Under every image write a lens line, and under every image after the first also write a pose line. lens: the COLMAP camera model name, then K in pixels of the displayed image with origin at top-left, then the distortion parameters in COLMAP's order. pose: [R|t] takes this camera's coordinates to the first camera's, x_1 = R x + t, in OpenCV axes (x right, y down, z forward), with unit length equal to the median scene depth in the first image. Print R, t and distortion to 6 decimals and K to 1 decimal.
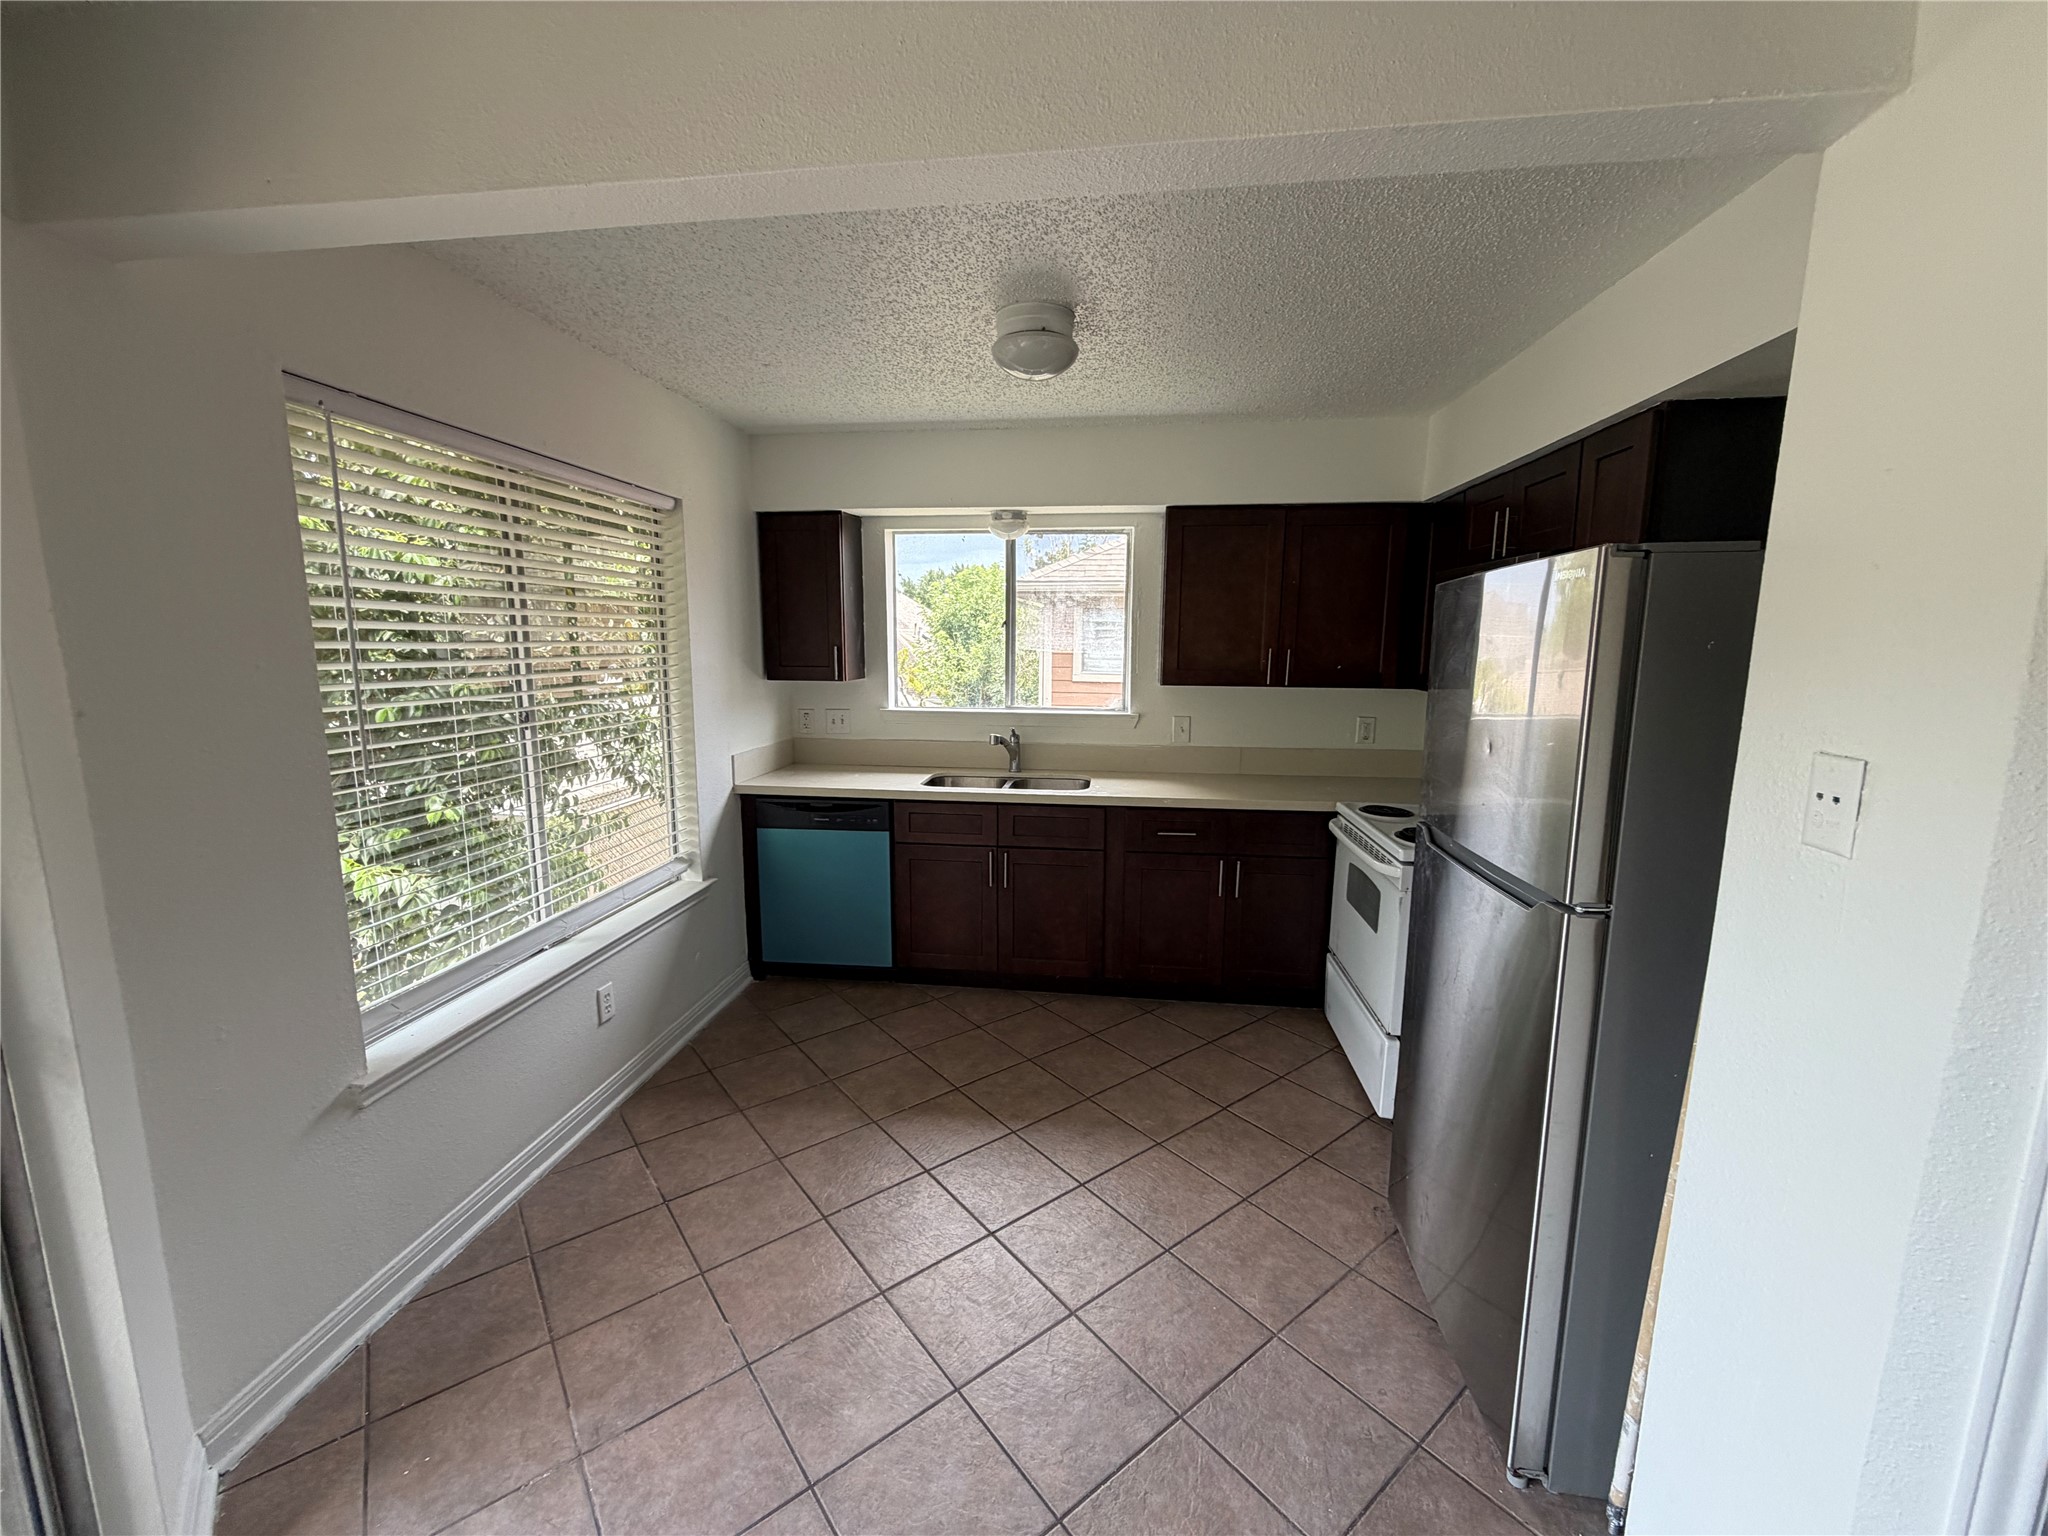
lens RADIAL K [[815.0, 0, 1019.6], [0, 815.0, 770.0], [0, 0, 1]] dist [-0.000674, 0.000266]
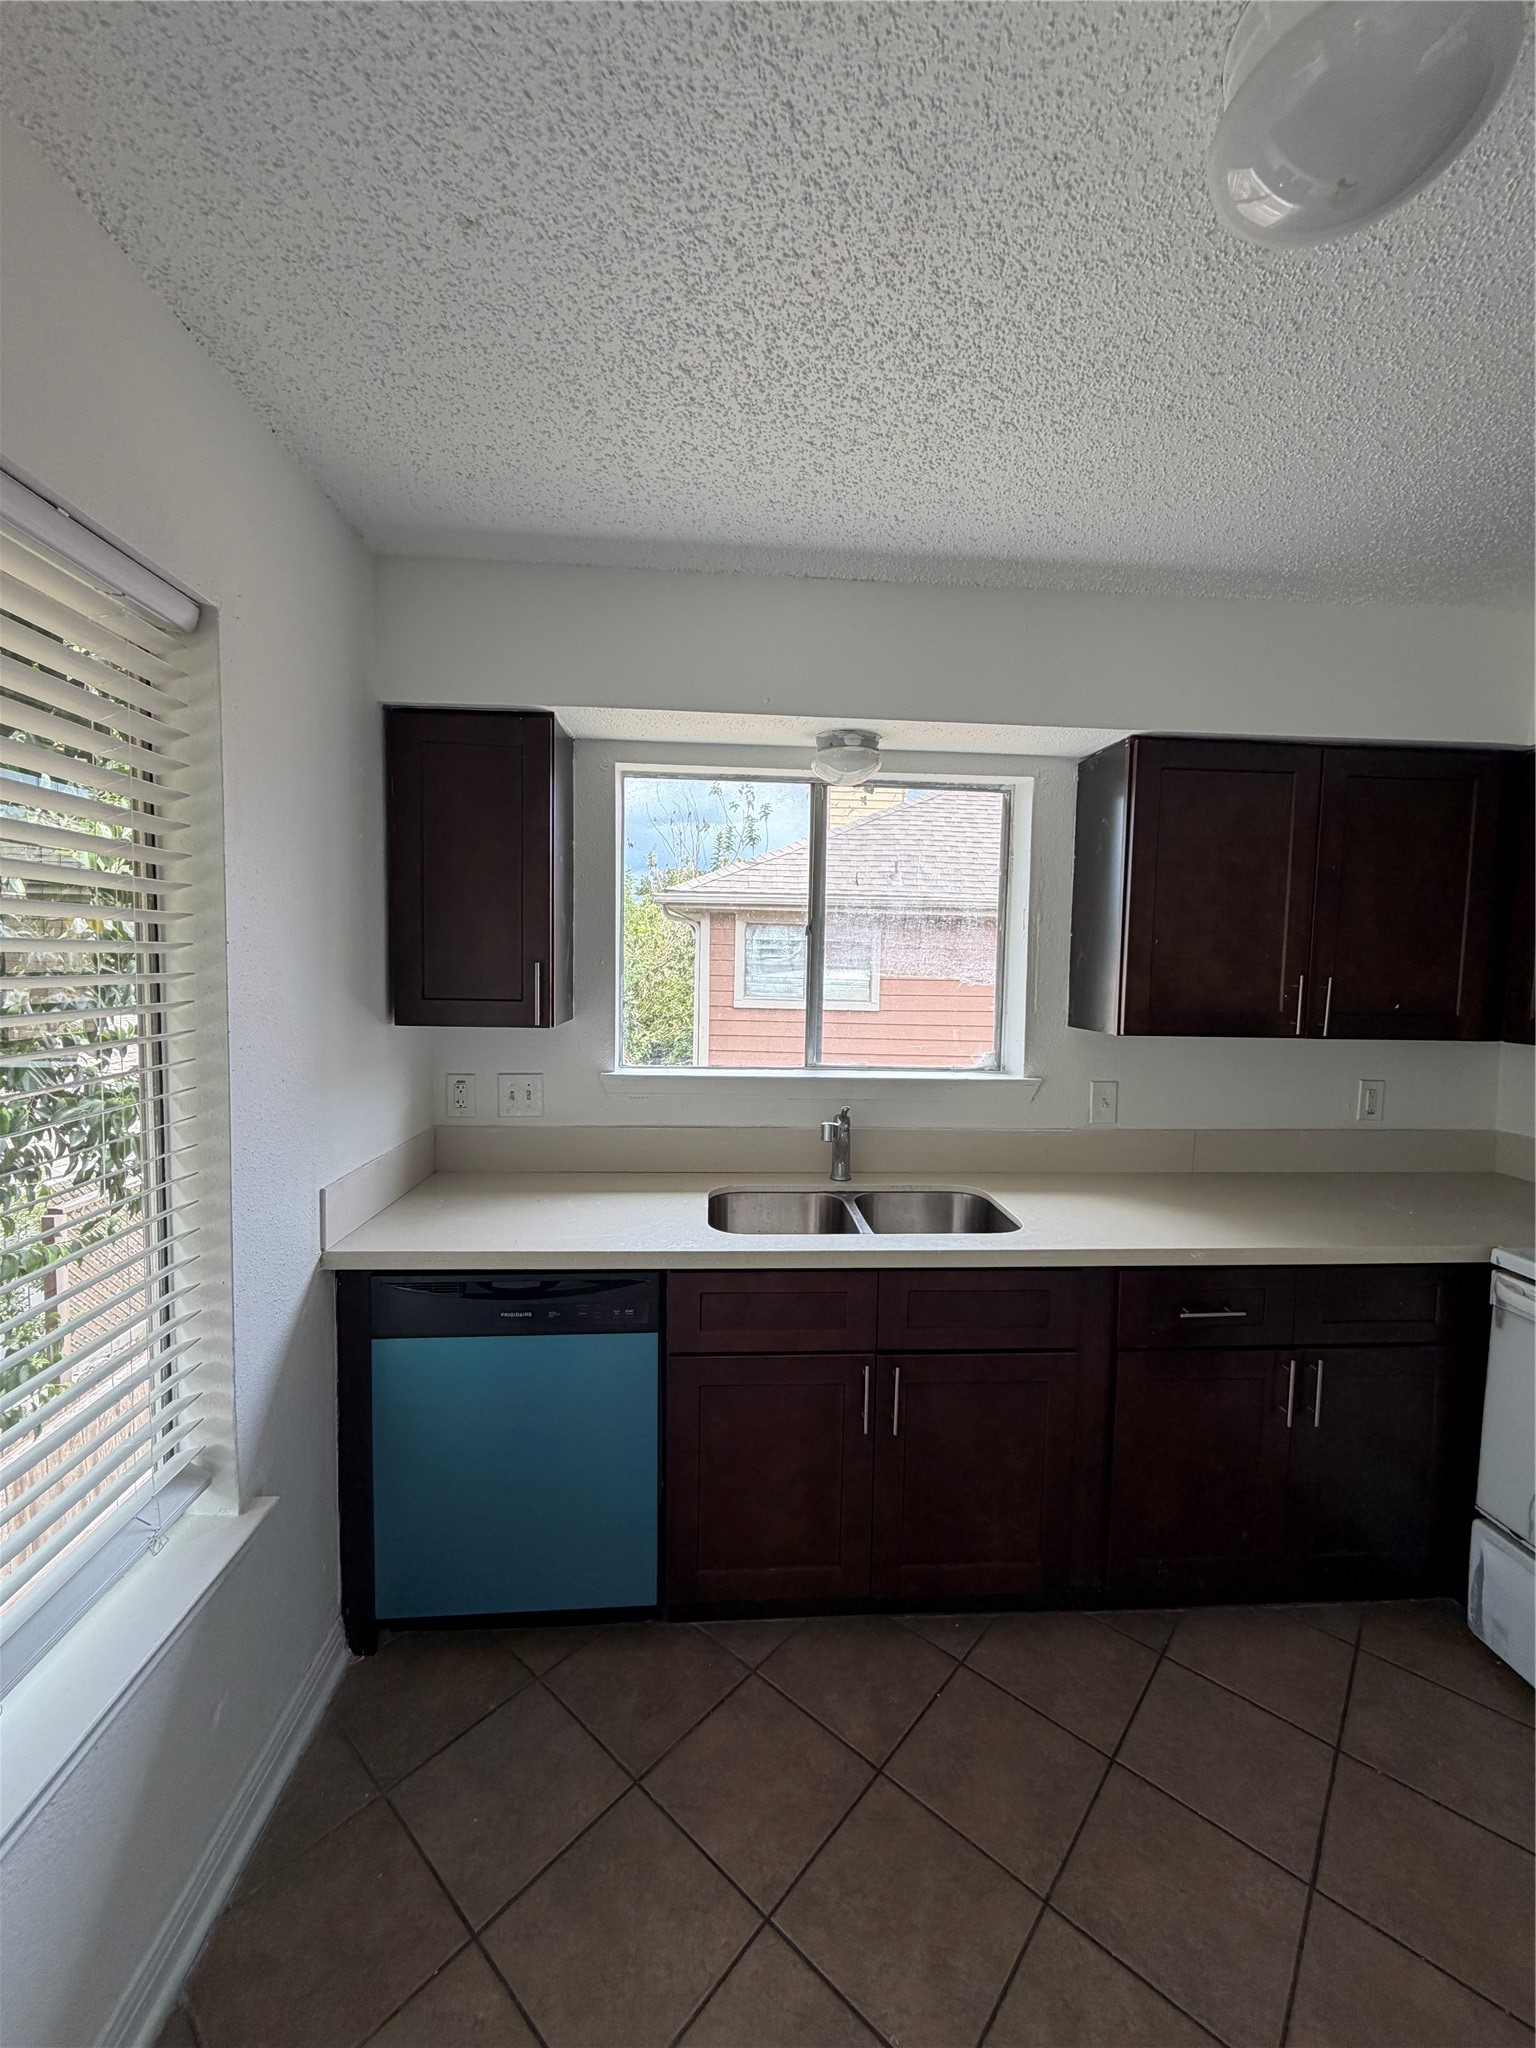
lens RADIAL K [[815.0, 0, 766.7], [0, 815.0, 1019.6], [0, 0, 1]] dist [-0.000674, 0.000266]
pose [[0.982623, -0.000360, 0.185611, -0.180093], [0.016474, 0.996221, -0.085281, -0.068644], [-0.184879, 0.086857, 0.978916, 0.466601]]
